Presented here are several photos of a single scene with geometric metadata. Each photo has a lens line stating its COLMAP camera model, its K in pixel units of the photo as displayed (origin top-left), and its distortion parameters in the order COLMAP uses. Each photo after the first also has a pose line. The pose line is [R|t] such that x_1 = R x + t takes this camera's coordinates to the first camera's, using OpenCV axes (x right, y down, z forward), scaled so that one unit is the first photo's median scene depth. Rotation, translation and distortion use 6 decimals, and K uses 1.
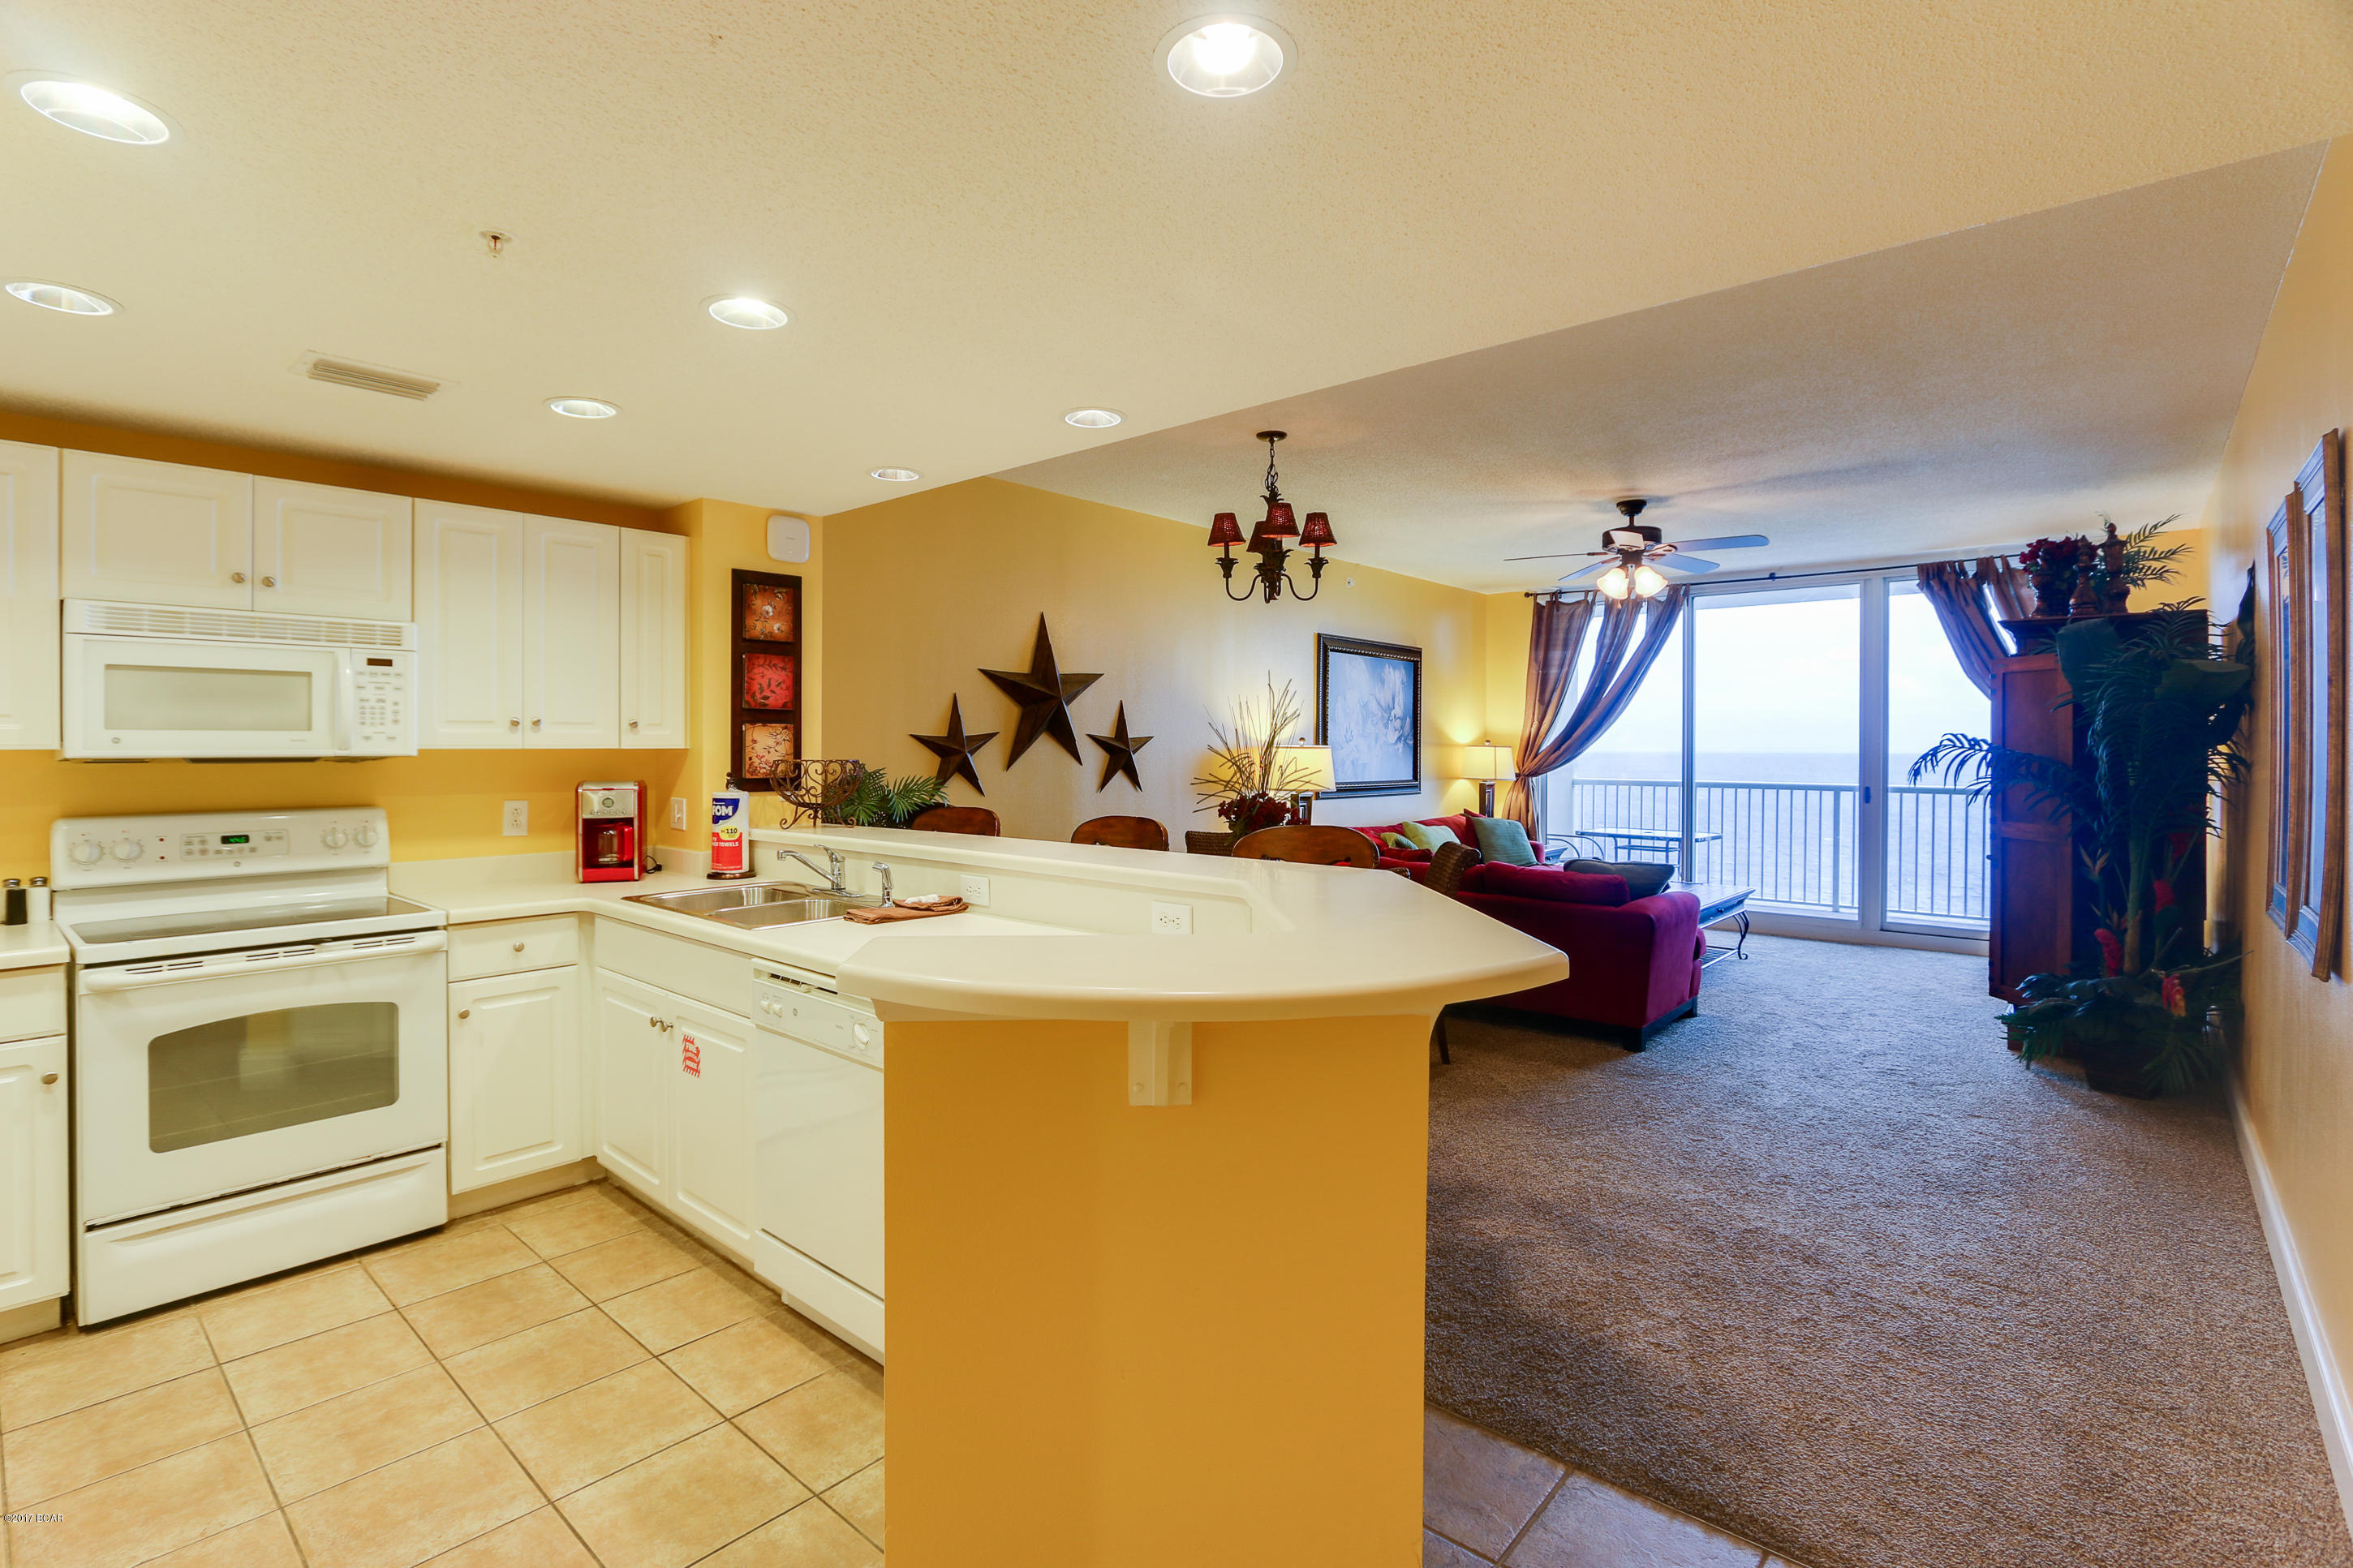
lens RADIAL K [[1086.3, 0, 1179.3], [0, 1086.3, 750.7], [0, 0, 1]] dist [-0.019633, 0.003631]
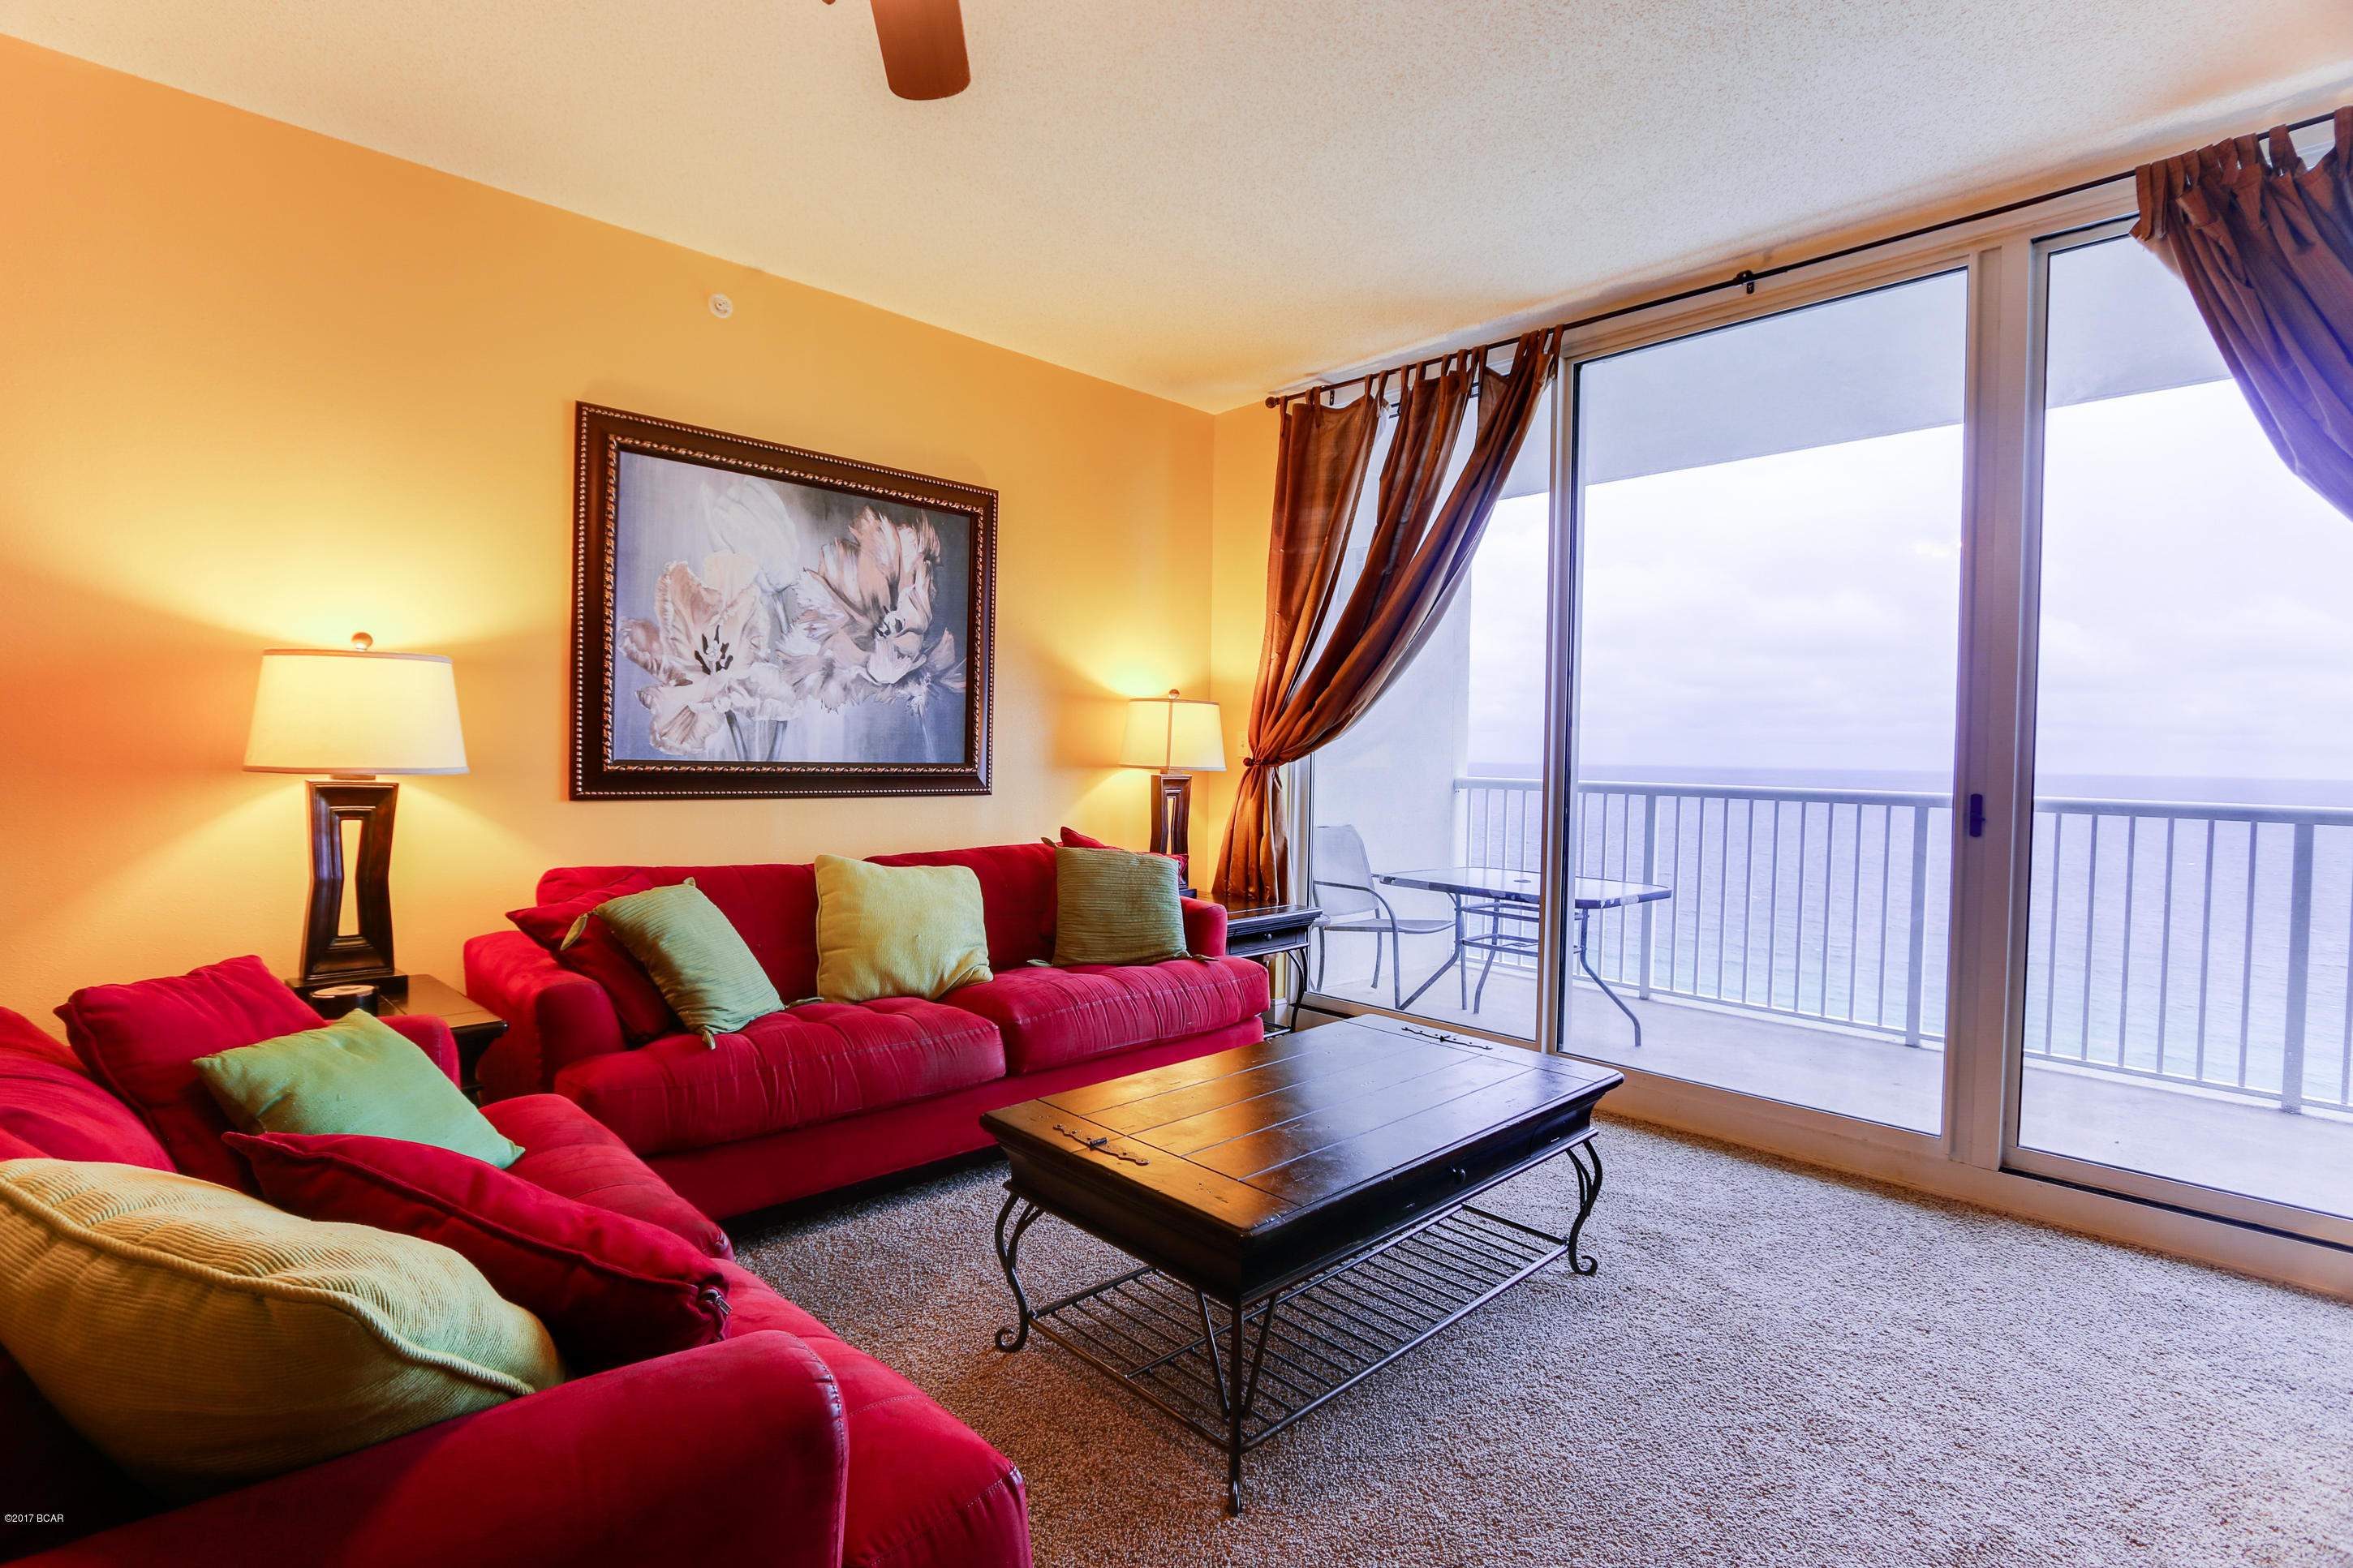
lens RADIAL K [[1086.3, 0, 1171.5], [0, 1086.3, 774.1], [0, 0, 1]] dist [-0.019633, 0.003631]
pose [[0.995651, 0.016131, -0.091749, 0.410161], [-0.014707, 0.999761, 0.016177, 0.025686], [0.091988, -0.014758, 0.995651, 0.627095]]
